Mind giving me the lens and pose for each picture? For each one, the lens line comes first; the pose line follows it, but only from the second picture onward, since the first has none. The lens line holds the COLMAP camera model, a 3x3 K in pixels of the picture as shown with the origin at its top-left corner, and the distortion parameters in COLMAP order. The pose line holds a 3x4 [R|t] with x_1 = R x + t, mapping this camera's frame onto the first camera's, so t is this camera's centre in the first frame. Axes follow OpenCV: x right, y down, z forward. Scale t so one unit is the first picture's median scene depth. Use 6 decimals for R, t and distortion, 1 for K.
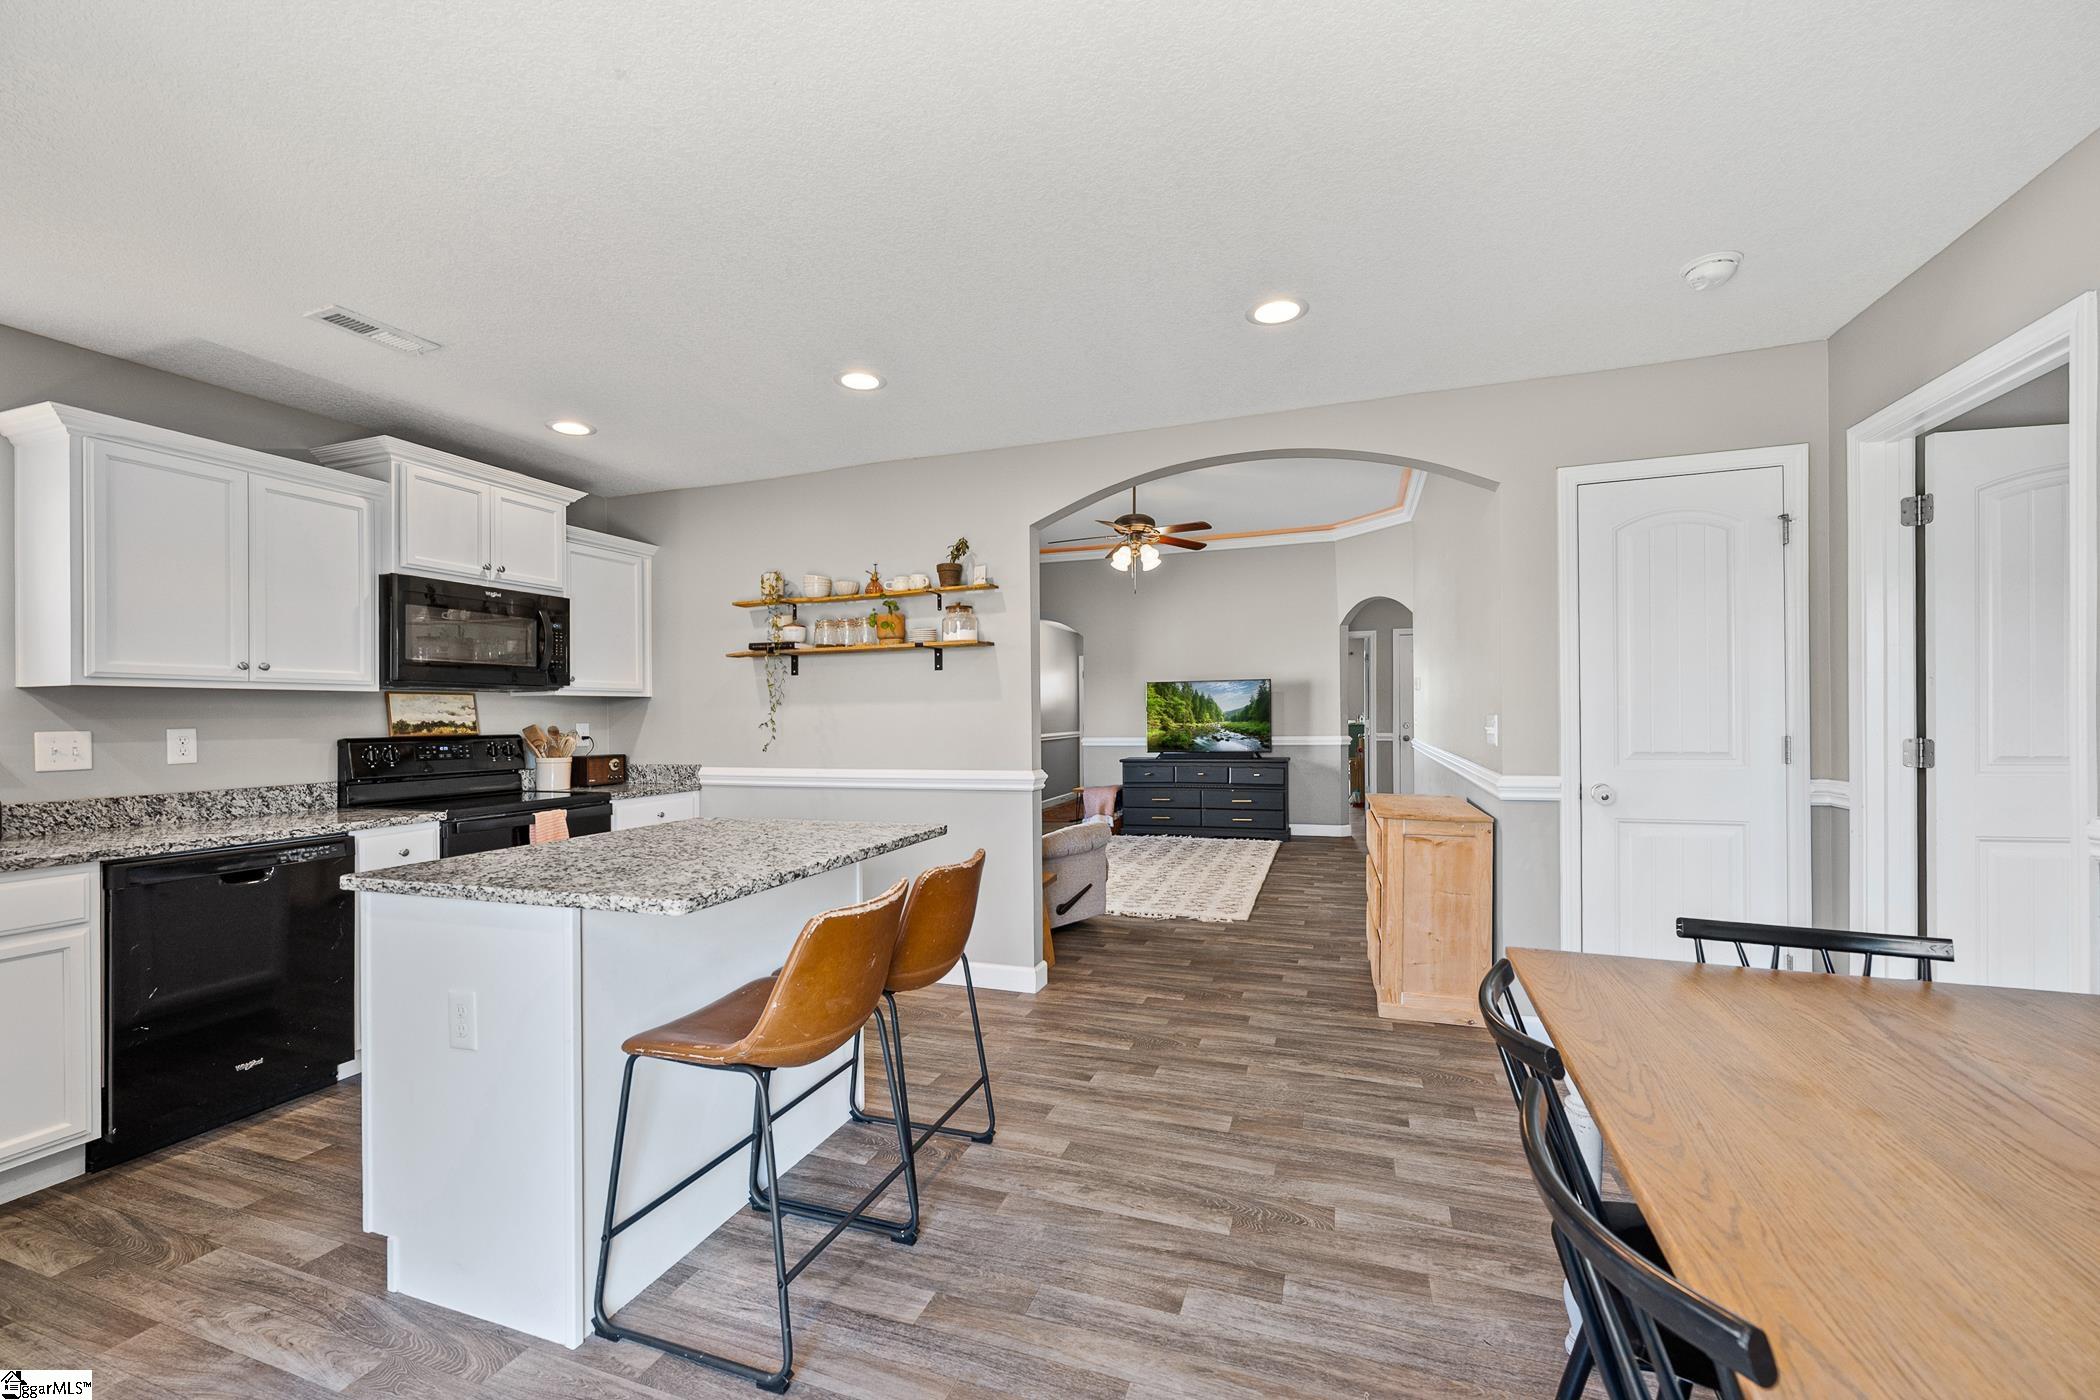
lens RADIAL K [[835.1, 0, 1058.5], [0, 835.1, 706.3], [0, 0, 1]] dist [-0.004131, 0.000847]
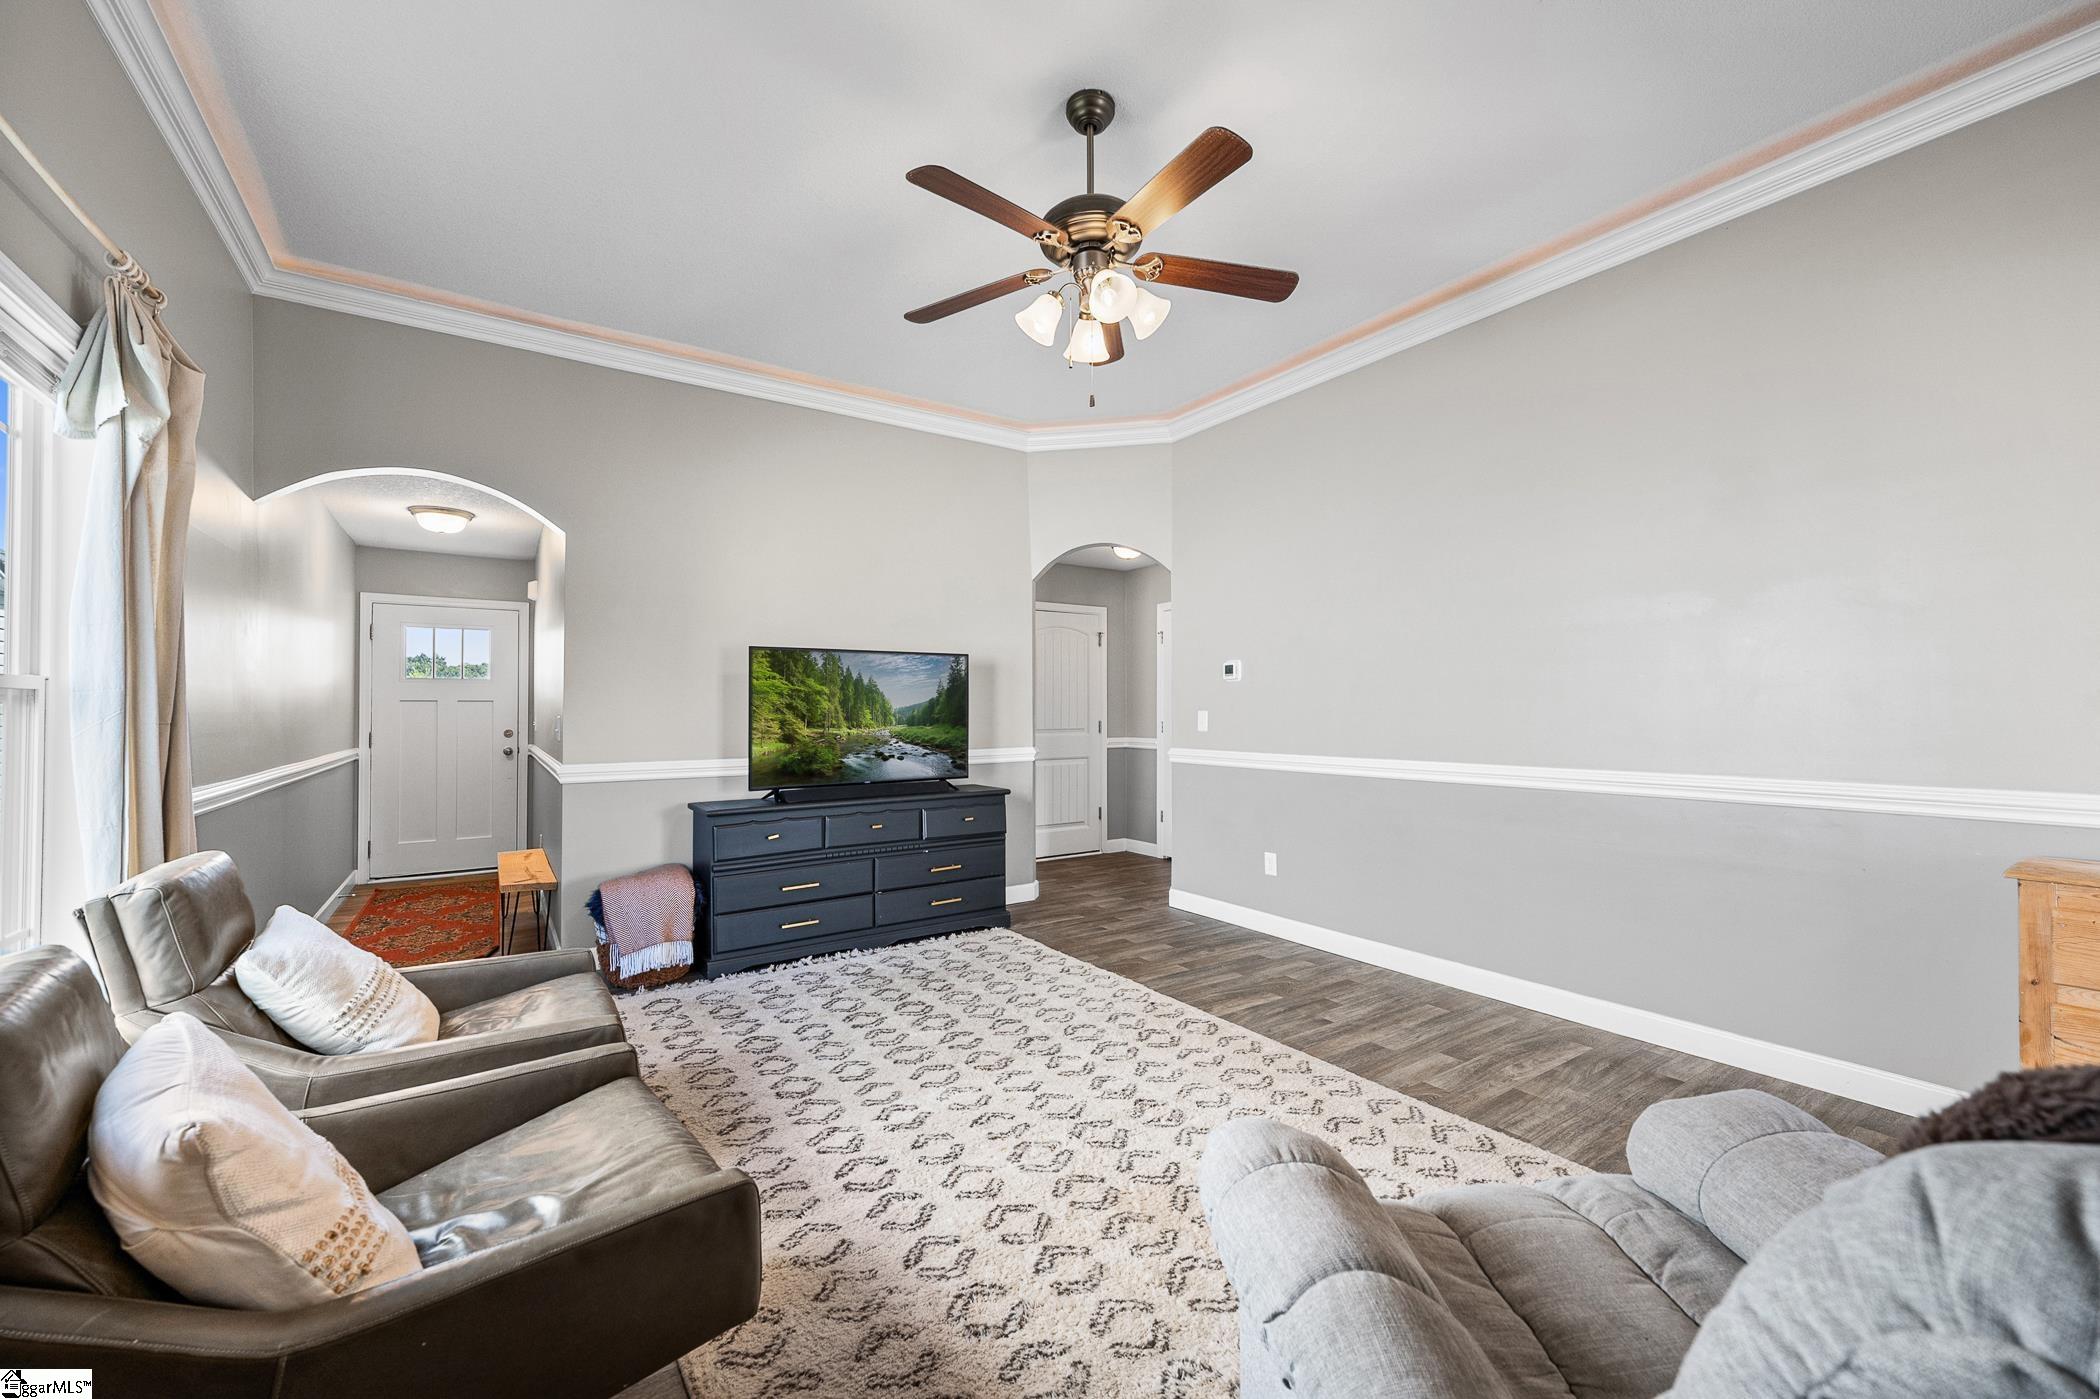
lens RADIAL K [[835.1, 0, 1044.2], [0, 835.1, 698.3], [0, 0, 1]] dist [-0.004131, 0.000847]
pose [[0.592852, 0.019073, 0.805086, -0.418204], [-0.014096, 0.999812, -0.013307, 0.013509], [-0.805188, -0.003459, 0.593009, 1.319070]]
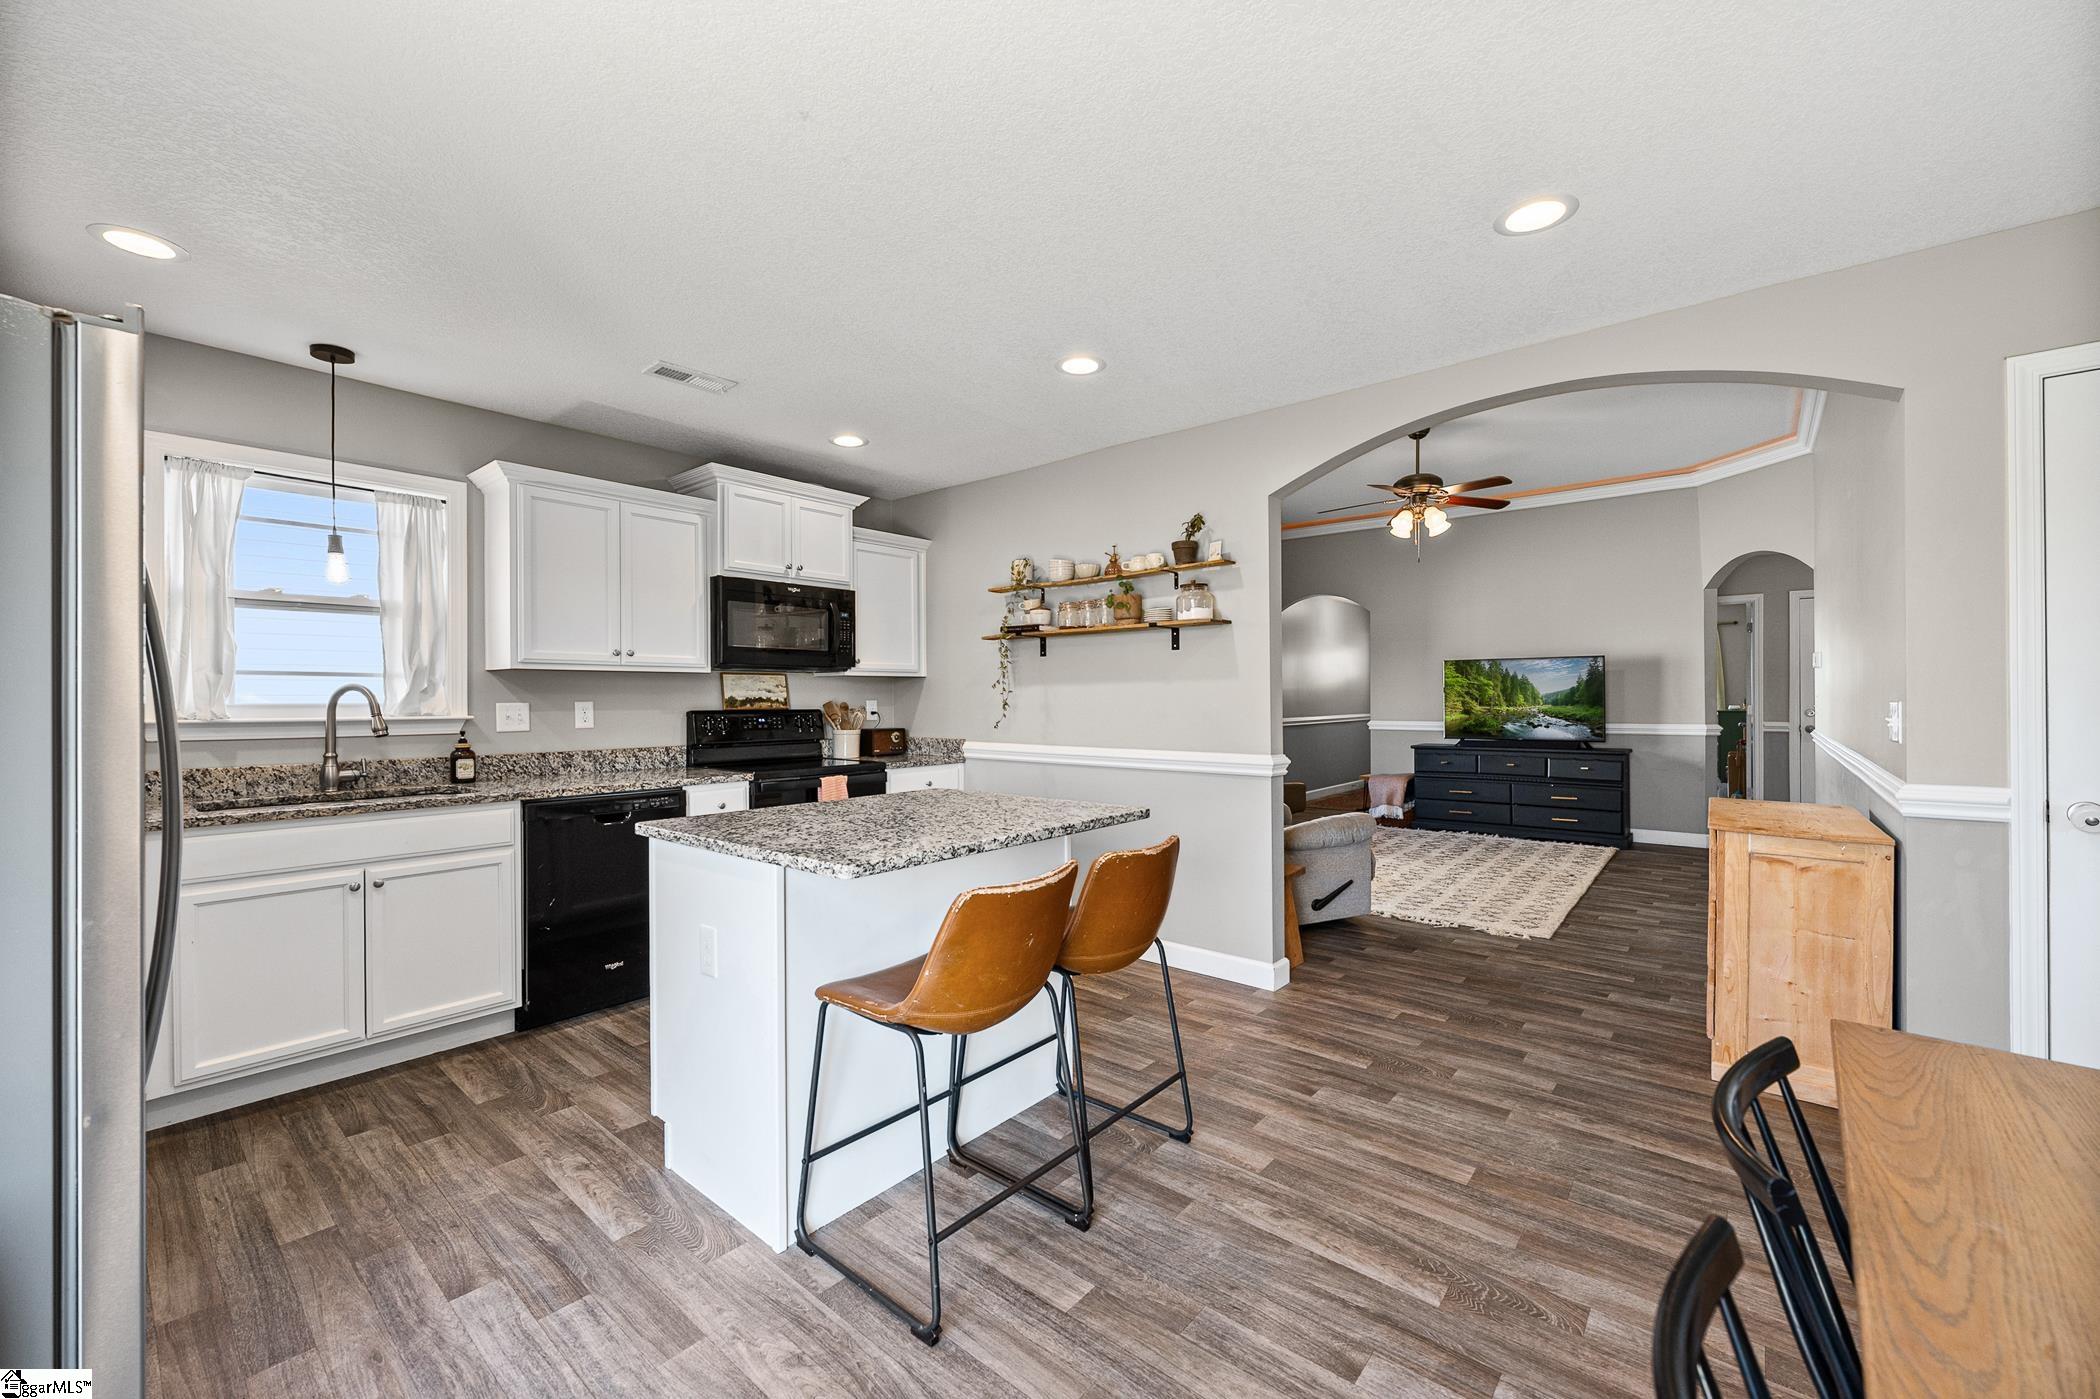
lens RADIAL K [[835.1, 0, 1052.3], [0, 835.1, 685.3], [0, 0, 1]] dist [-0.004131, 0.000847]
pose [[0.933953, 0.003950, -0.357375, 0.074142], [-0.003990, 0.999992, 0.000625, -0.001541], [0.357374, 0.000842, 0.933961, 0.032128]]
